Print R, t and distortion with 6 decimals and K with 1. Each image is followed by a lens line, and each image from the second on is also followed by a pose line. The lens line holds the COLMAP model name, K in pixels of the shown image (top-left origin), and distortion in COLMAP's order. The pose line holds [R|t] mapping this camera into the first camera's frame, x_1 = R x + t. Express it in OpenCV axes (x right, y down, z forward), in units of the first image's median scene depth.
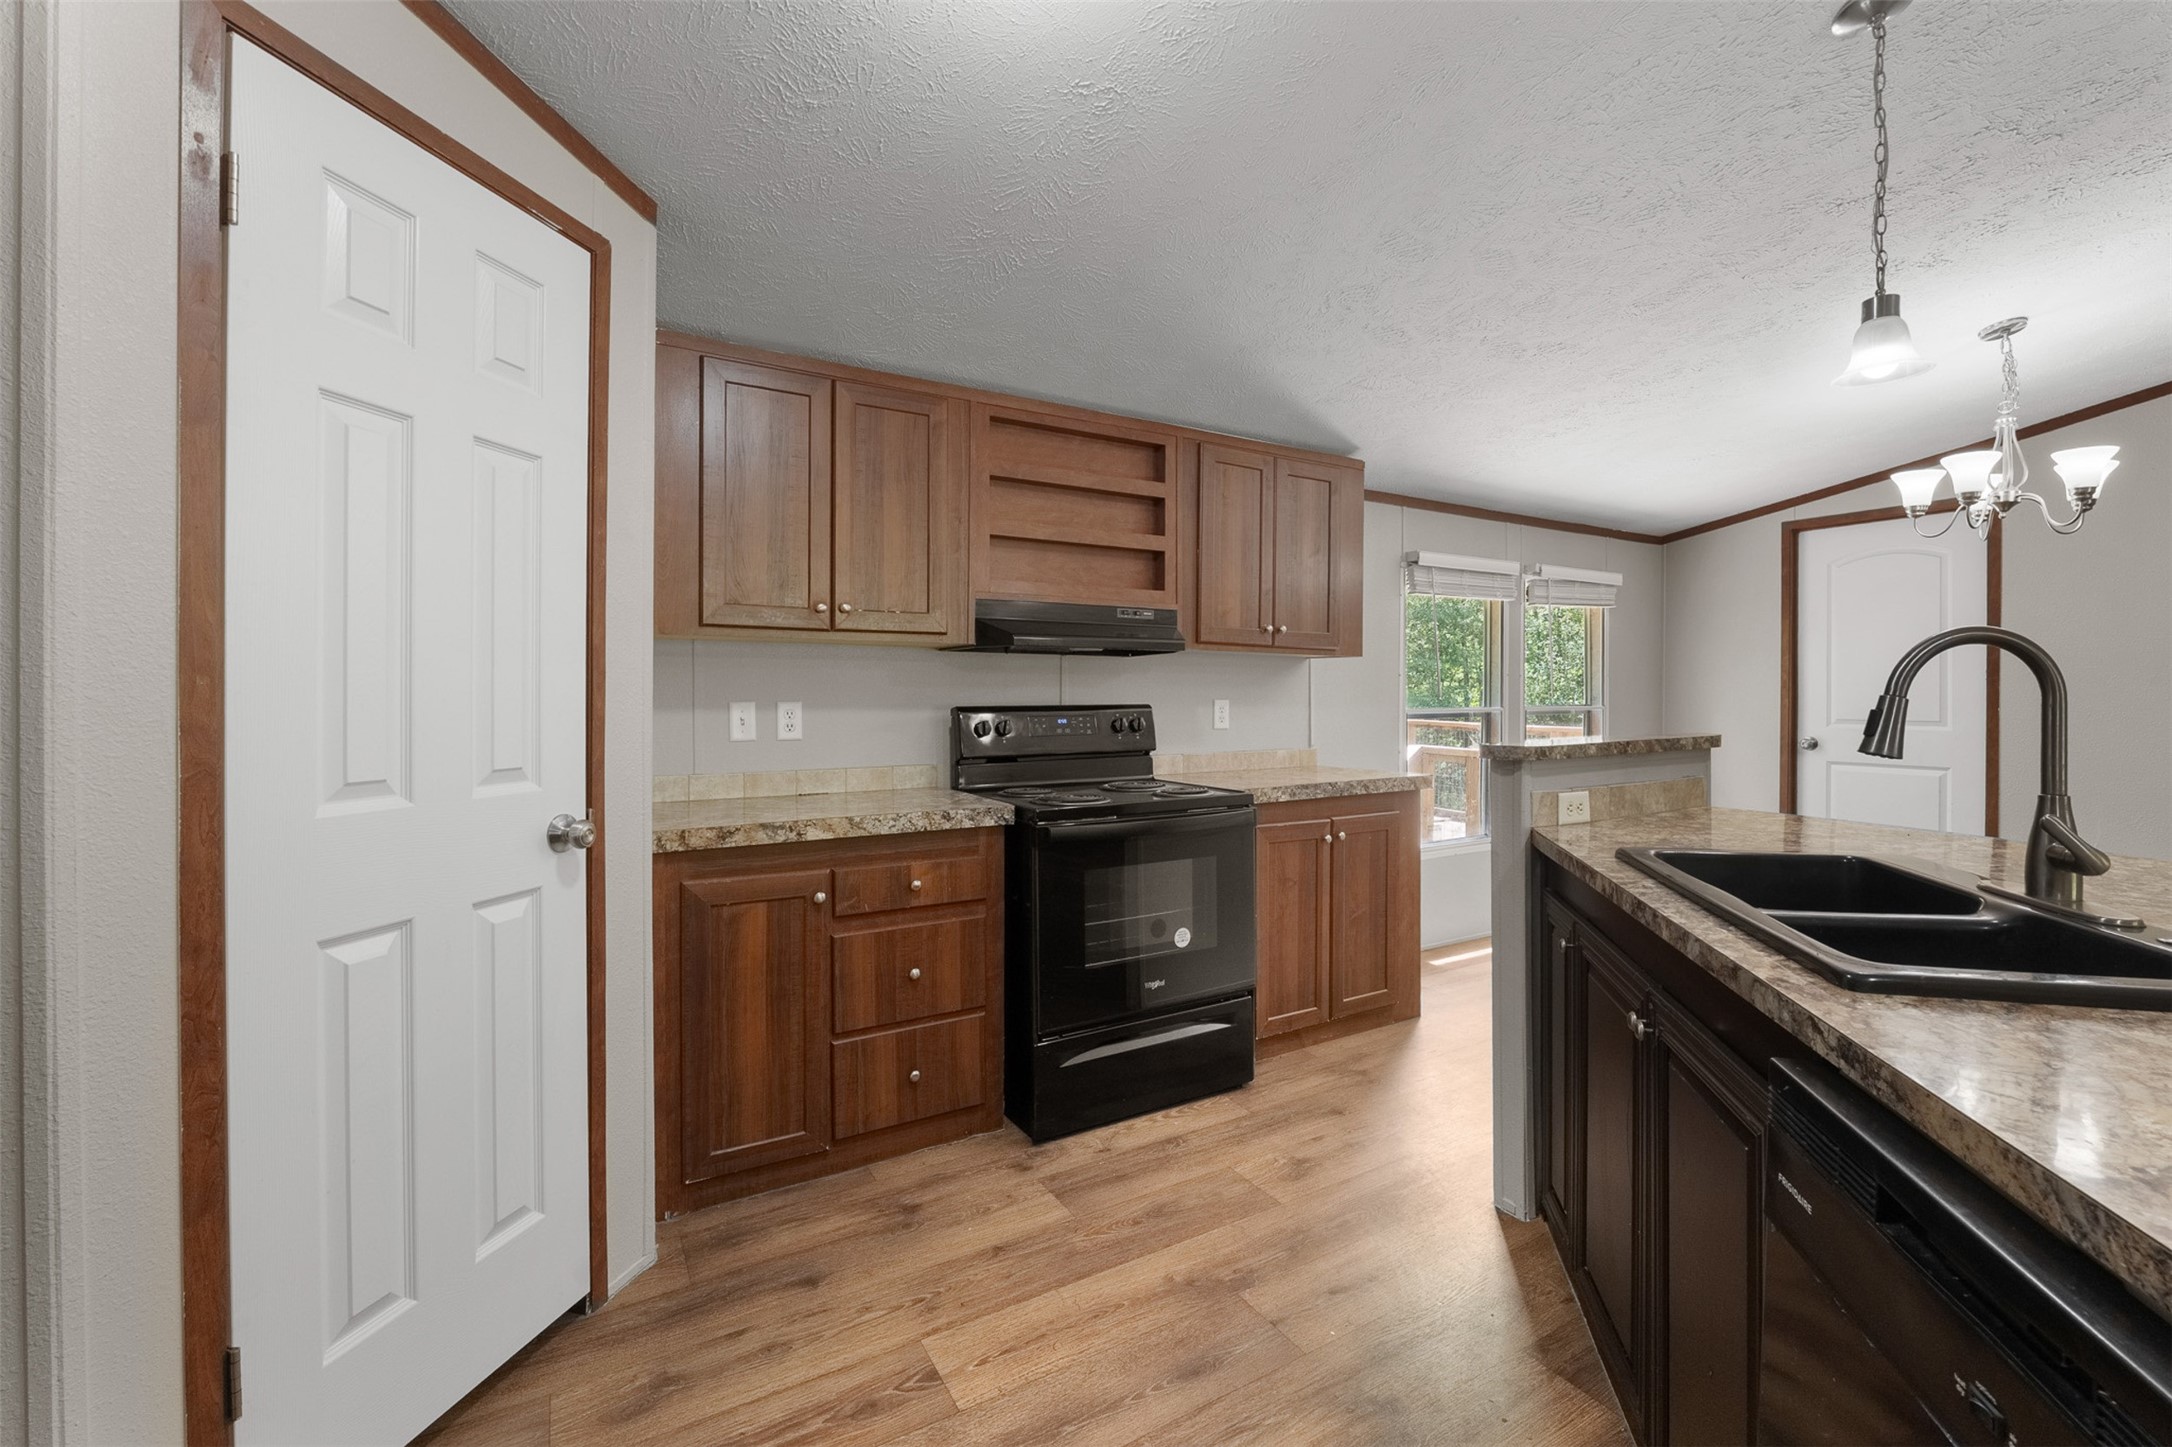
lens RADIAL K [[898.8, 0, 1081.0], [0, 898.8, 707.8], [0, 0, 1]] dist [-0.012315, -0.000145]
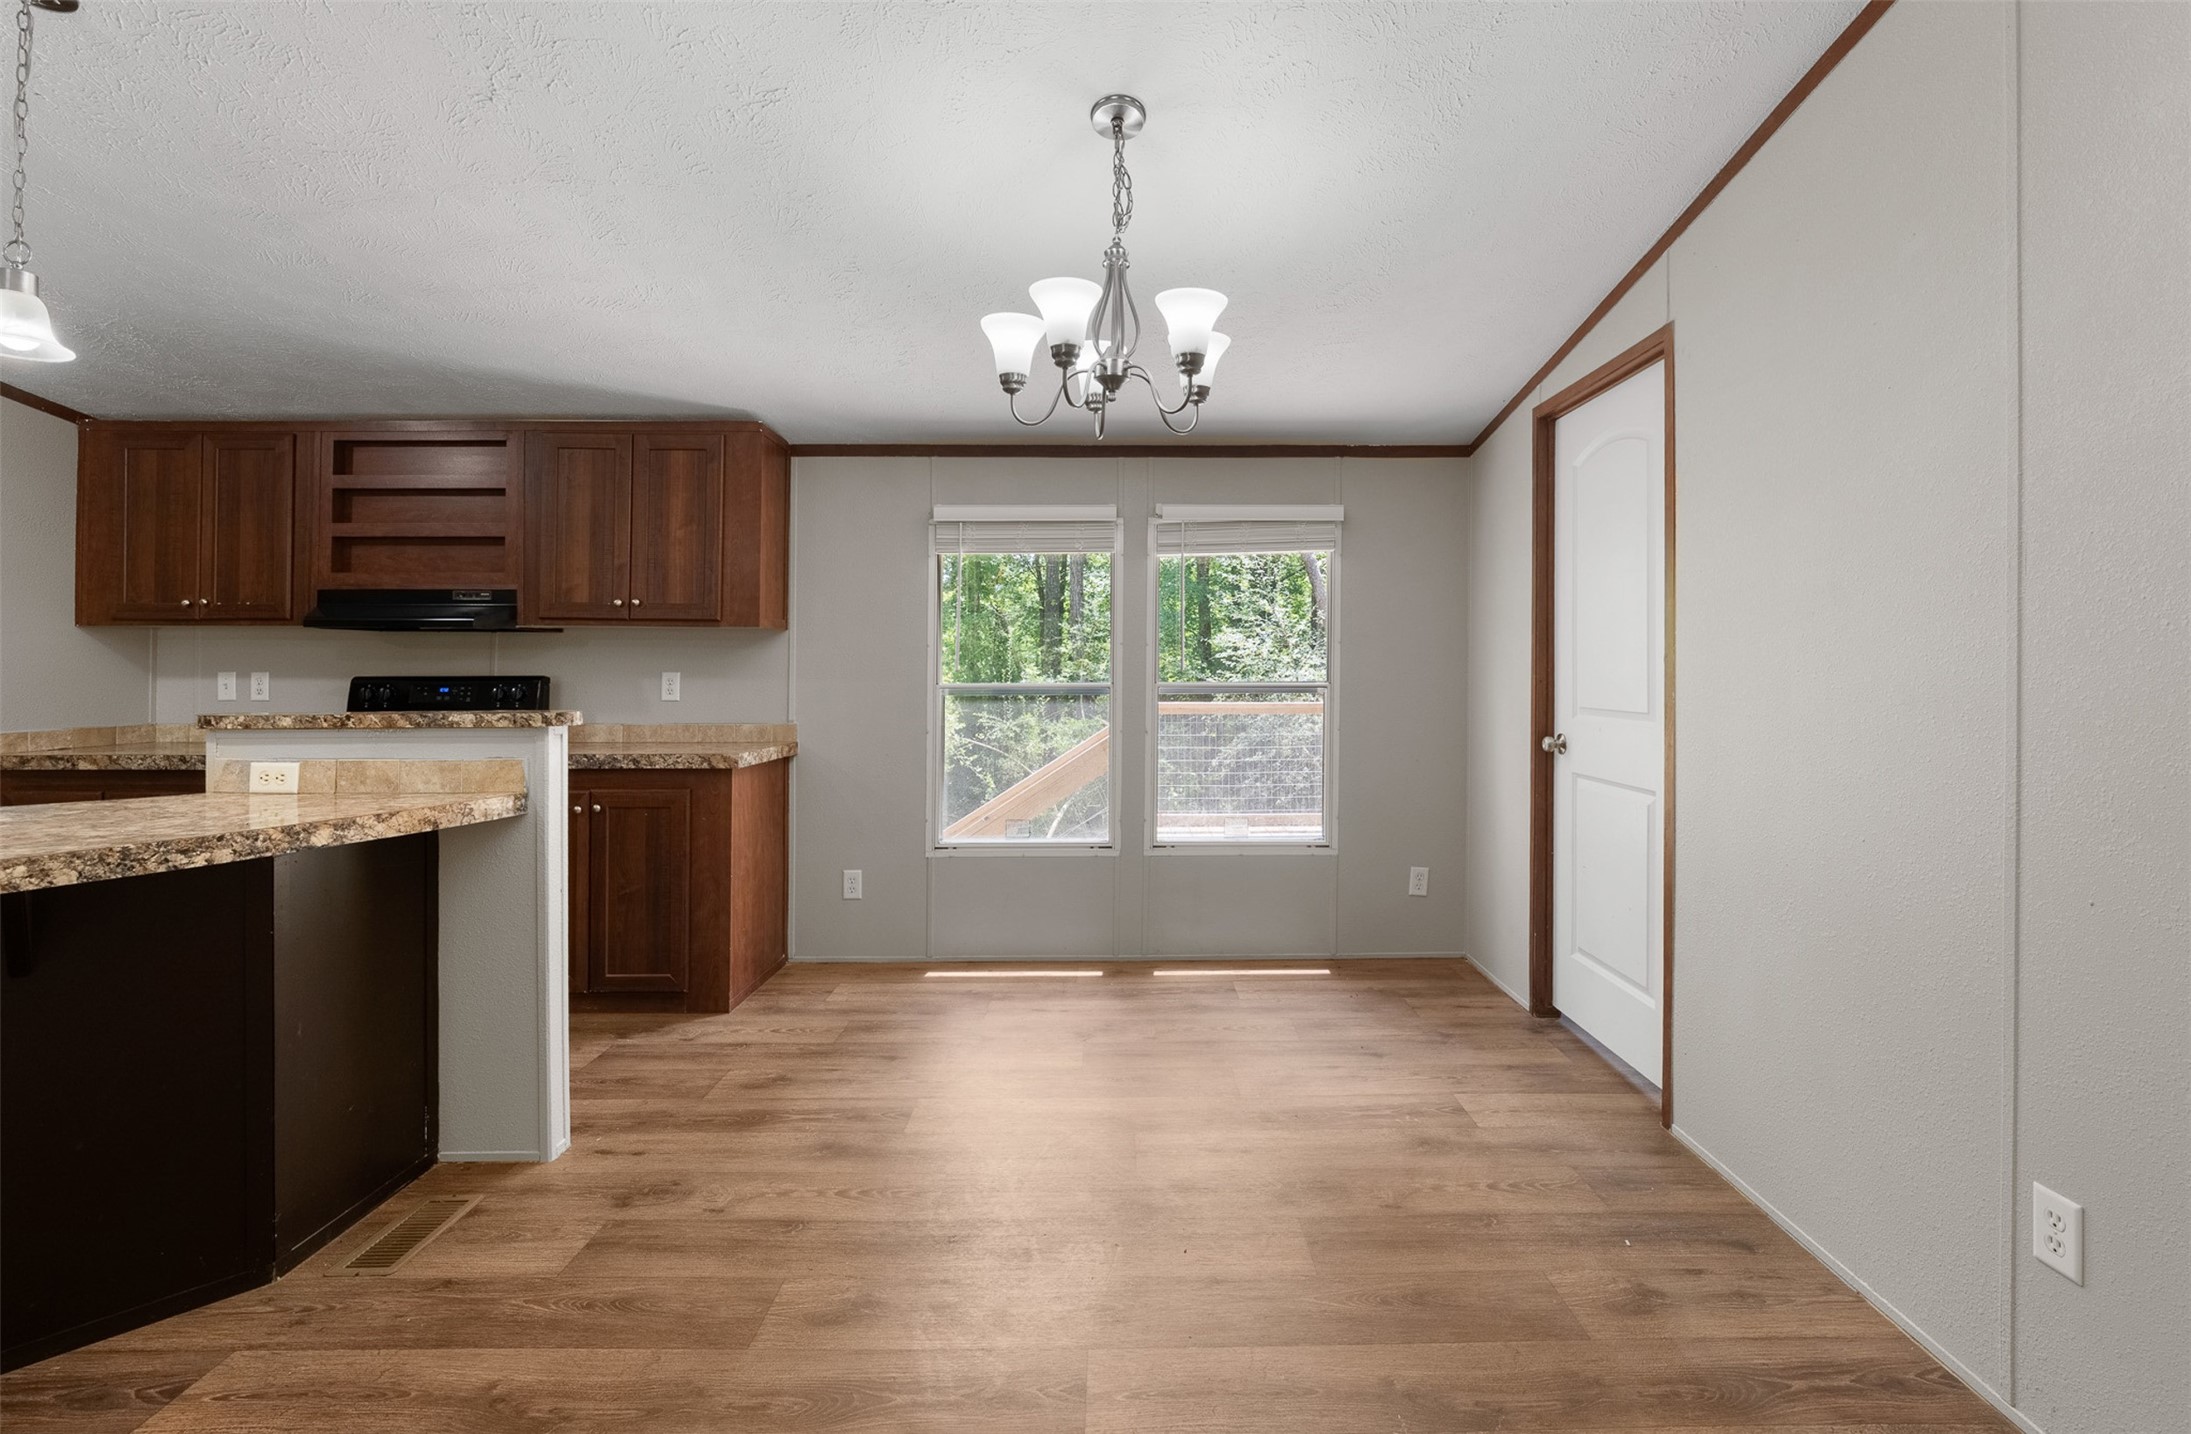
lens RADIAL K [[948.4, 0, 1117.4], [0, 948.4, 642.4], [0, 0, 1]] dist [-0.005420, 0.000090]
pose [[0.866953, -0.012857, -0.498224, 1.496757], [-0.008295, 0.999157, -0.040218, -0.005114], [0.498321, 0.039000, 0.866115, 0.422779]]
